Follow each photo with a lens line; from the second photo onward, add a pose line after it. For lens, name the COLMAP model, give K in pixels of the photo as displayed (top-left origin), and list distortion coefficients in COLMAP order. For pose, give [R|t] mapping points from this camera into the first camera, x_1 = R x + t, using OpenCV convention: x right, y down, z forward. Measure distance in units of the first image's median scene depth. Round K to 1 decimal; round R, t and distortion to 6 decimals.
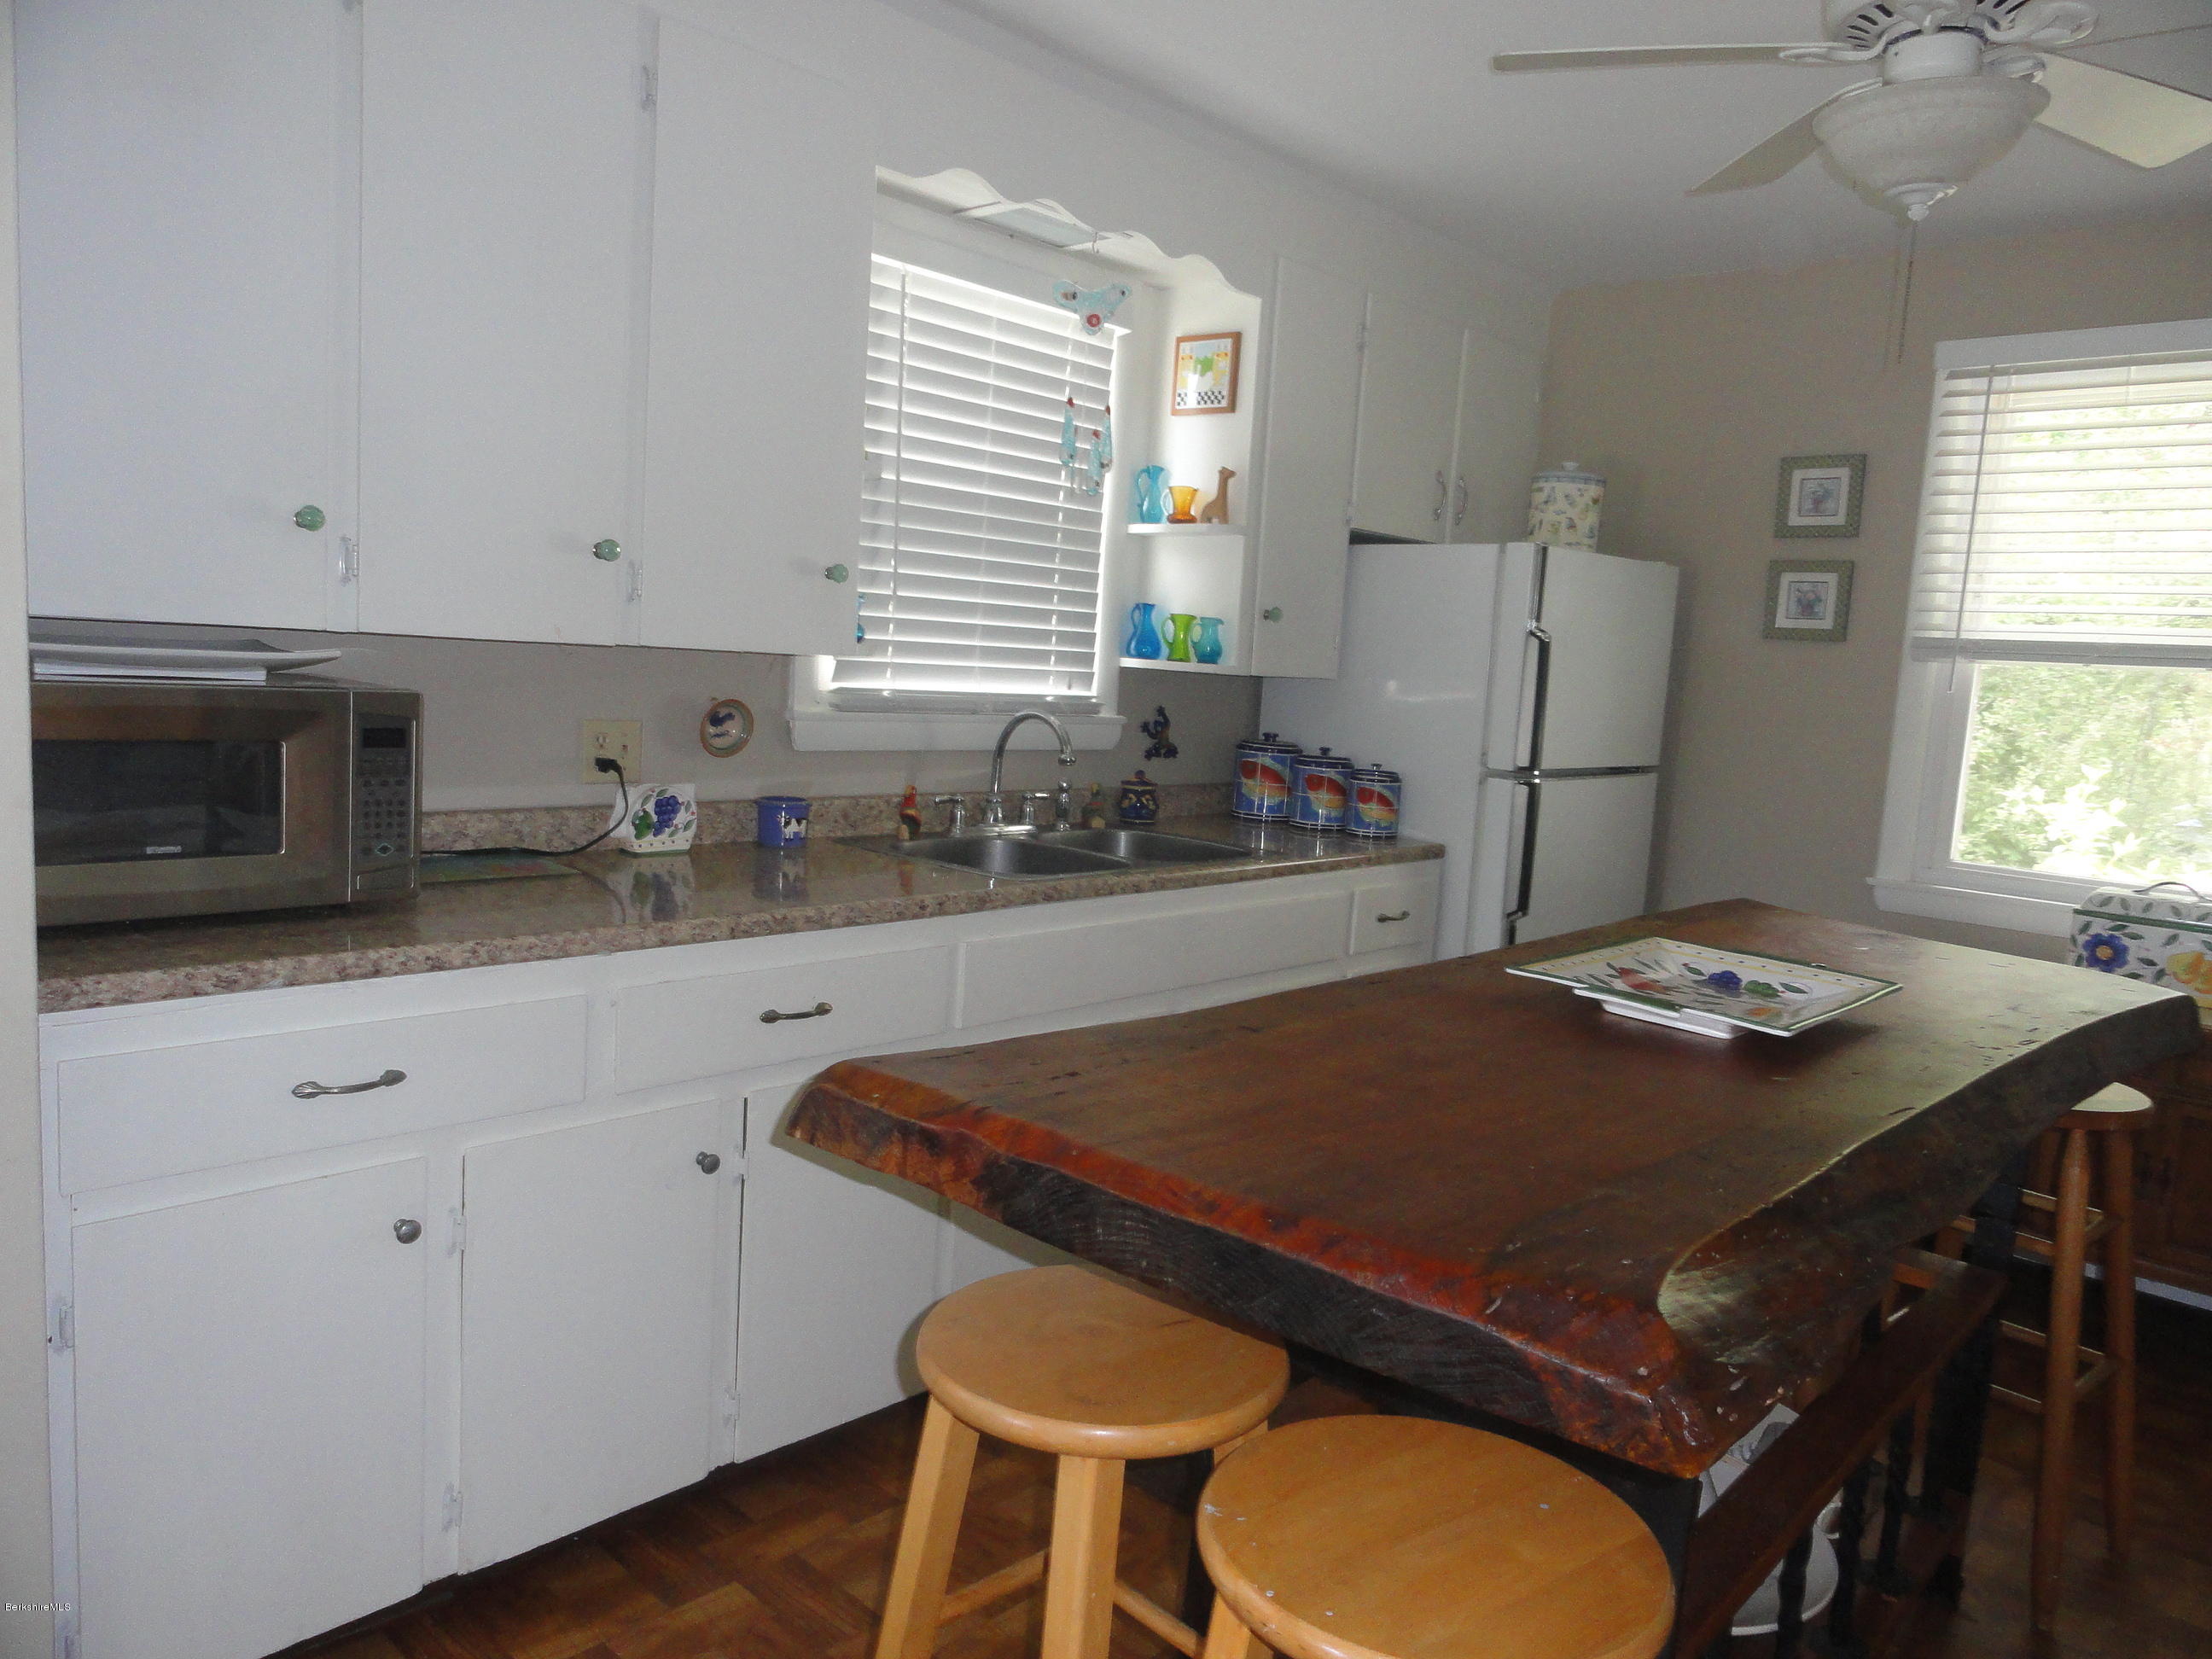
lens RADIAL K [[1551.0, 0, 1114.3], [0, 1551.0, 827.8], [0, 0, 1]] dist [-0.006803, 0.010299]
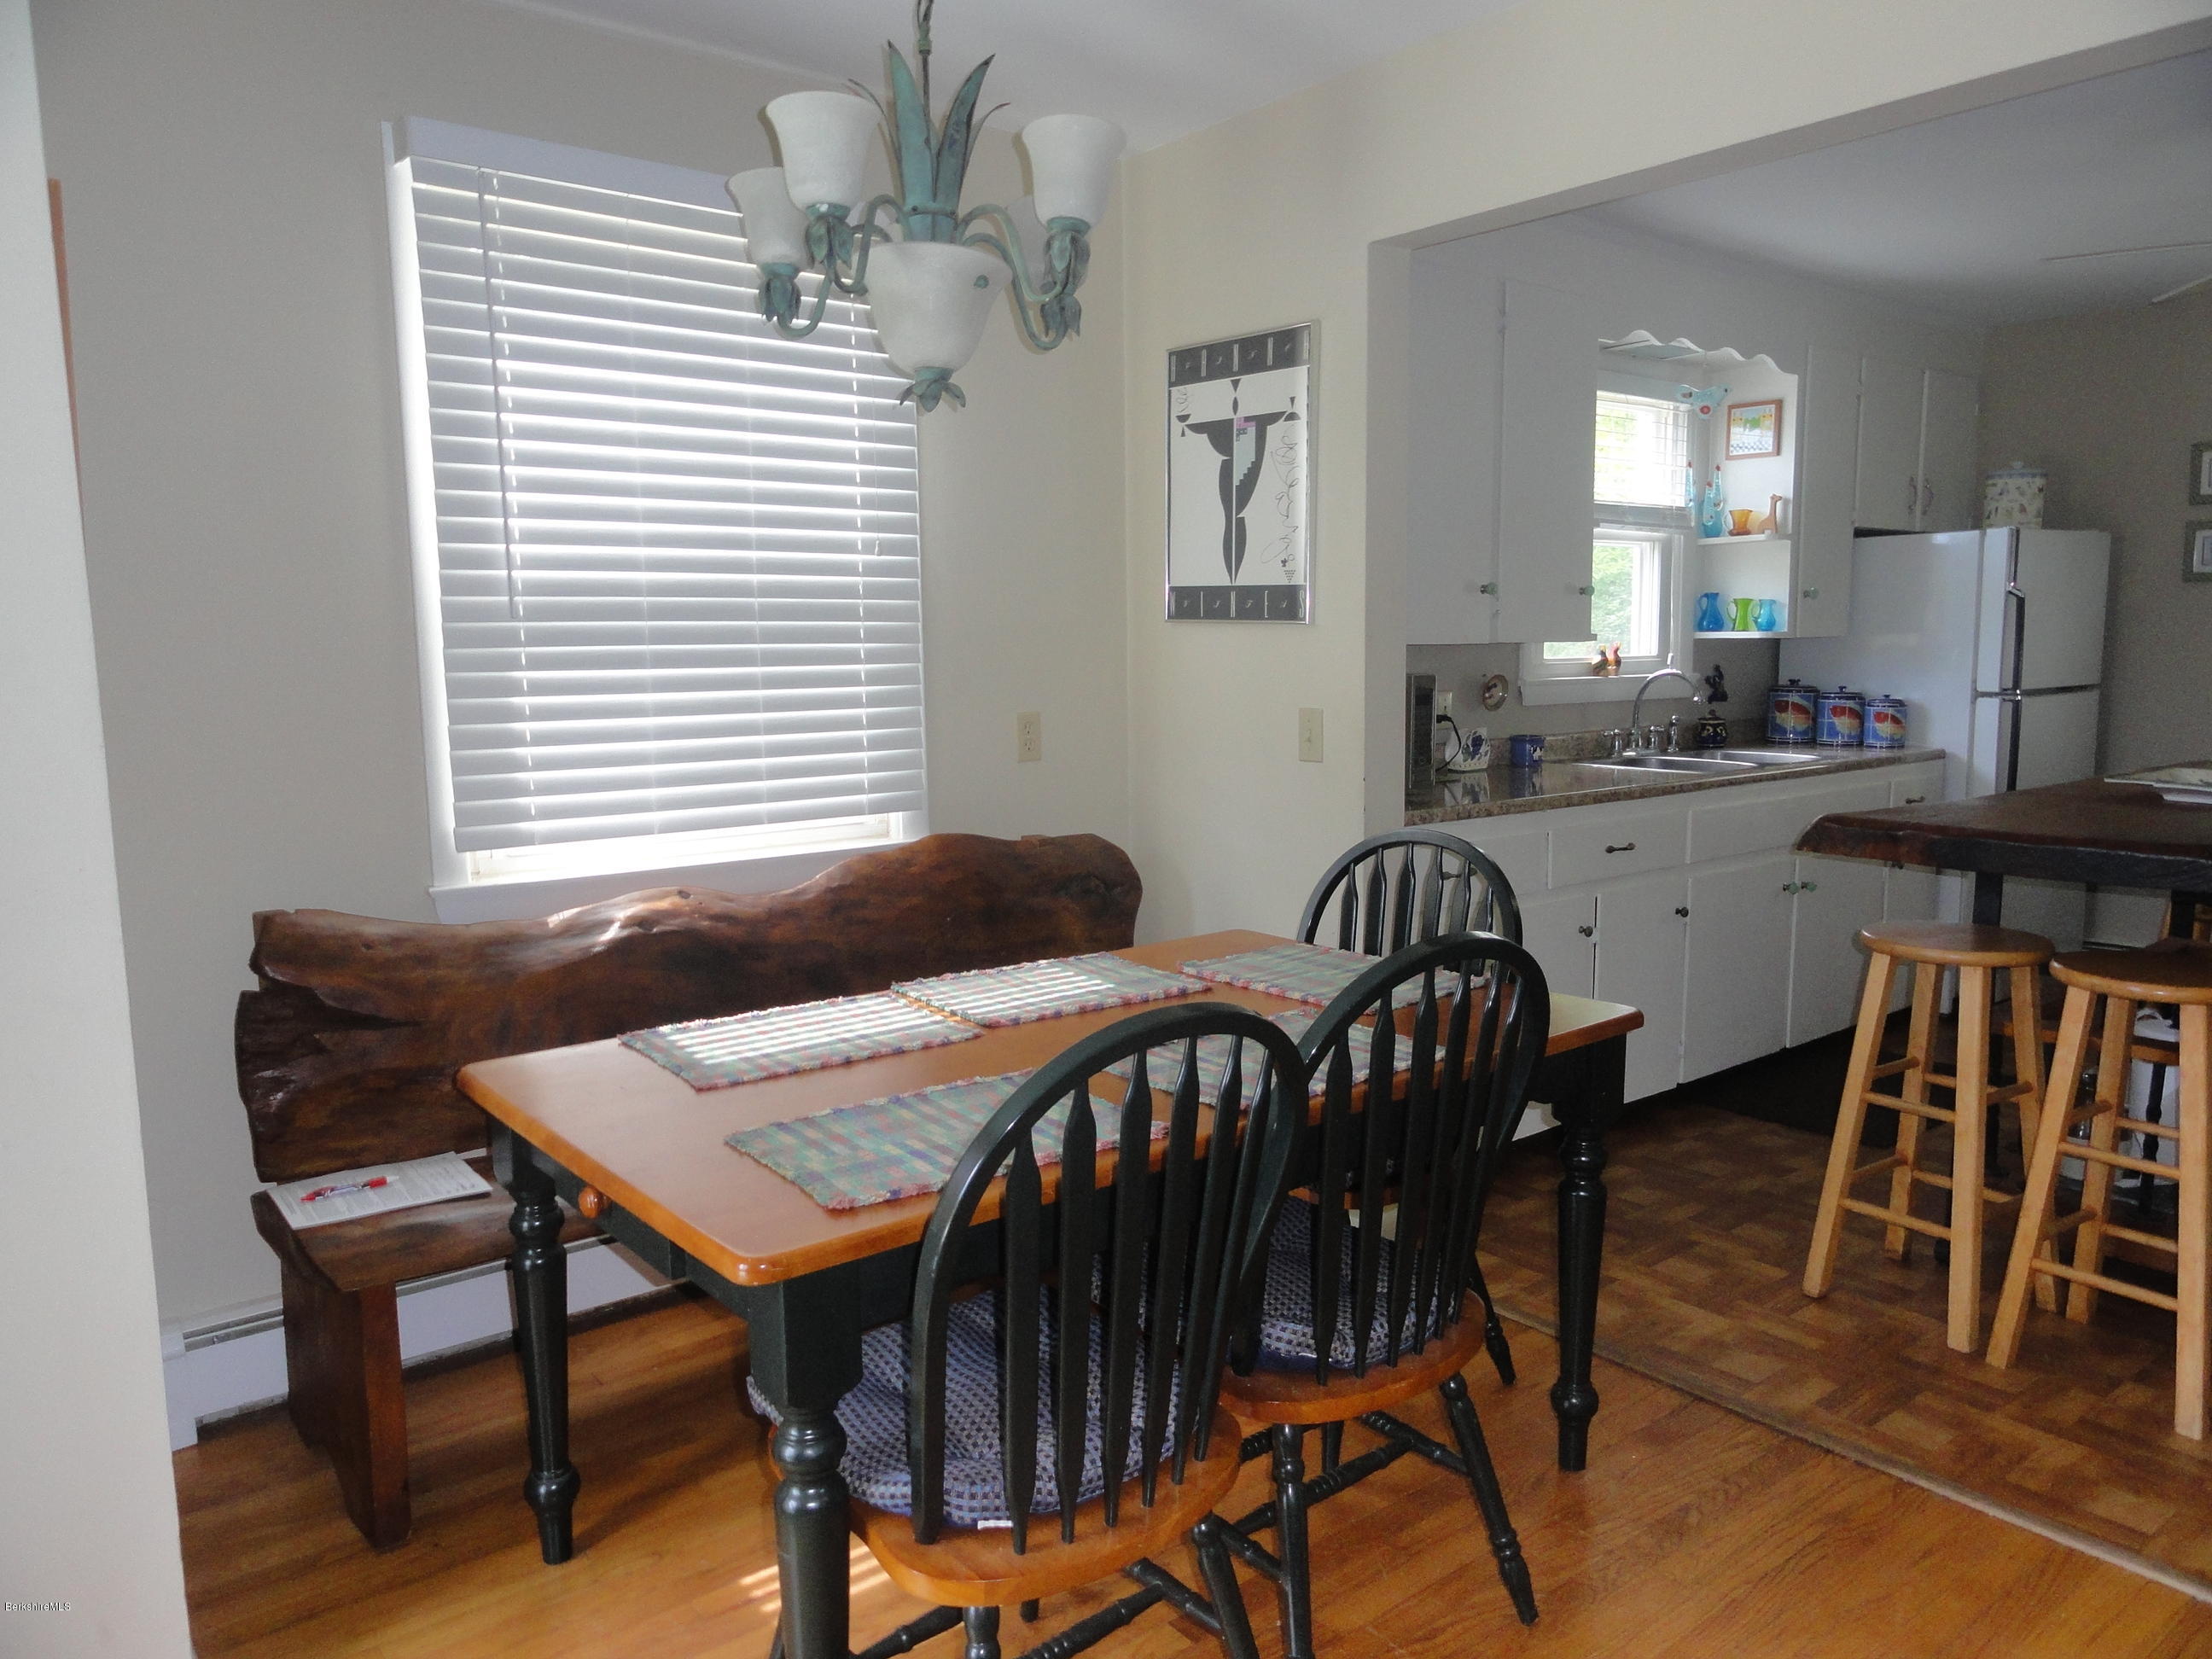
lens RADIAL K [[1551.0, 0, 1094.9], [0, 1551.0, 833.8], [0, 0, 1]] dist [-0.006803, 0.010299]
pose [[0.984324, -0.053391, -0.168094, -0.303726], [0.054324, 0.998523, 0.000953, 0.043776], [0.167795, -0.010070, 0.985771, -0.492939]]
